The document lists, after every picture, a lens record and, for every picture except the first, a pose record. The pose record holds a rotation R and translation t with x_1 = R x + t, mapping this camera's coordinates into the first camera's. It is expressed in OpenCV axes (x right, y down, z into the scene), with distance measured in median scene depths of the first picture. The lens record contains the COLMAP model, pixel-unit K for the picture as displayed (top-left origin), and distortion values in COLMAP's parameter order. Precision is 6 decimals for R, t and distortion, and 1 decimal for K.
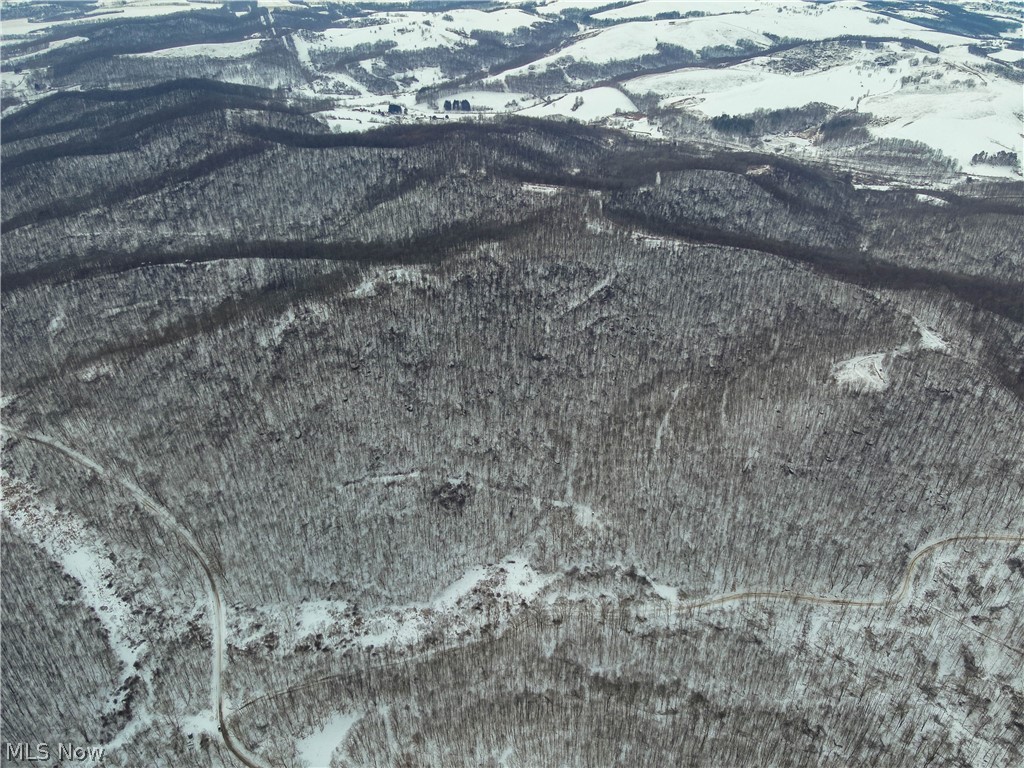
lens RADIAL K [[732.9, 0, 540.3], [0, 732.9, 347.1], [0, 0, 1]] dist [0.085080, -0.152738]
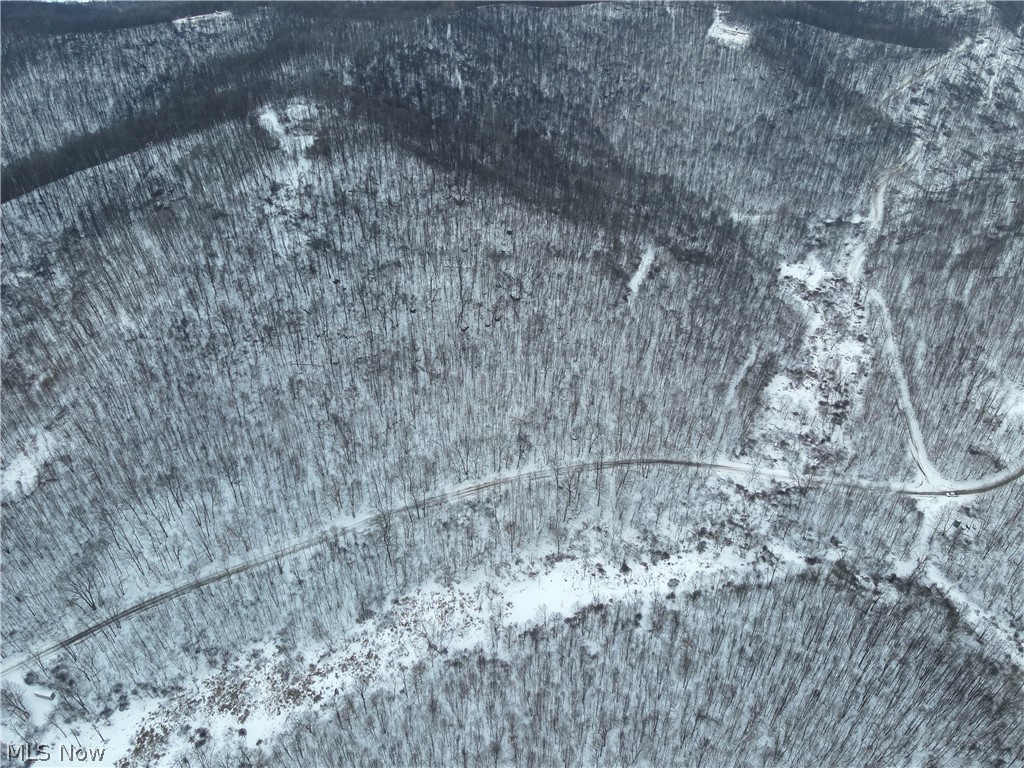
lens RADIAL K [[732.9, 0, 515.9], [0, 732.9, 377.5], [0, 0, 1]] dist [0.085080, -0.152738]
pose [[0.558542, -0.536009, 0.633028, -0.854170], [0.430290, 0.839684, 0.331333, -0.044255], [-0.709141, 0.087322, 0.699639, 0.573158]]
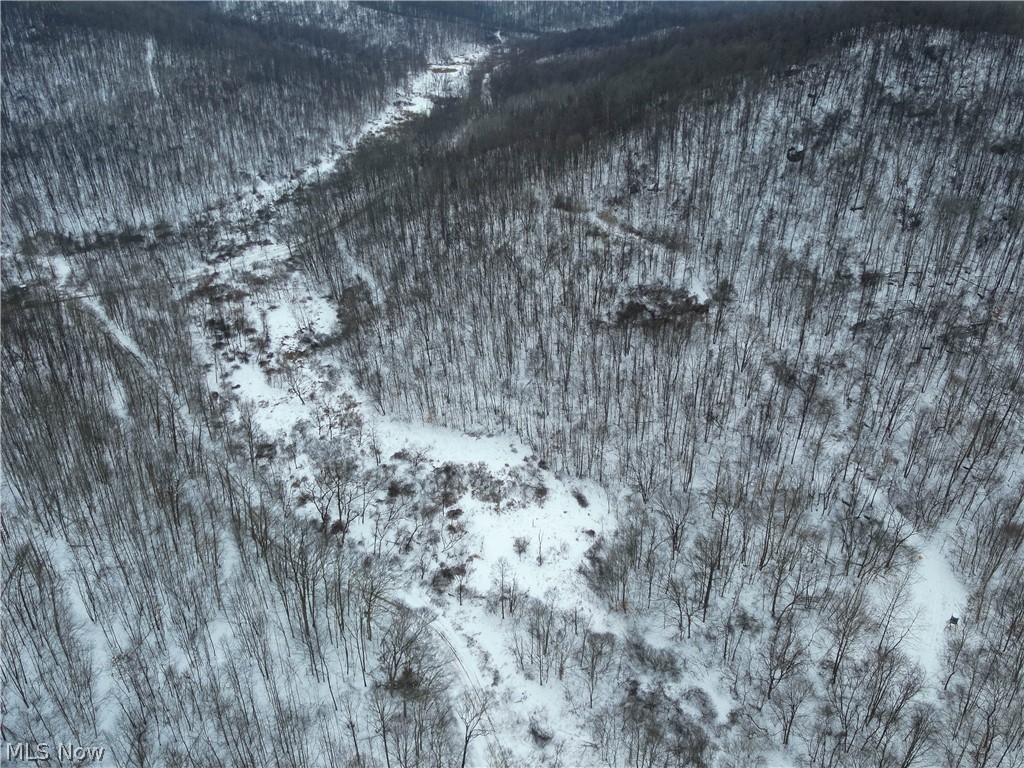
lens RADIAL K [[732.9, 0, 538.6], [0, 732.9, 380.3], [0, 0, 1]] dist [0.085080, -0.152738]
pose [[0.392758, 0.453491, -0.800054, 0.181538], [-0.463955, 0.848847, 0.253386, 0.167602], [0.794032, 0.271669, 0.543791, 0.765402]]
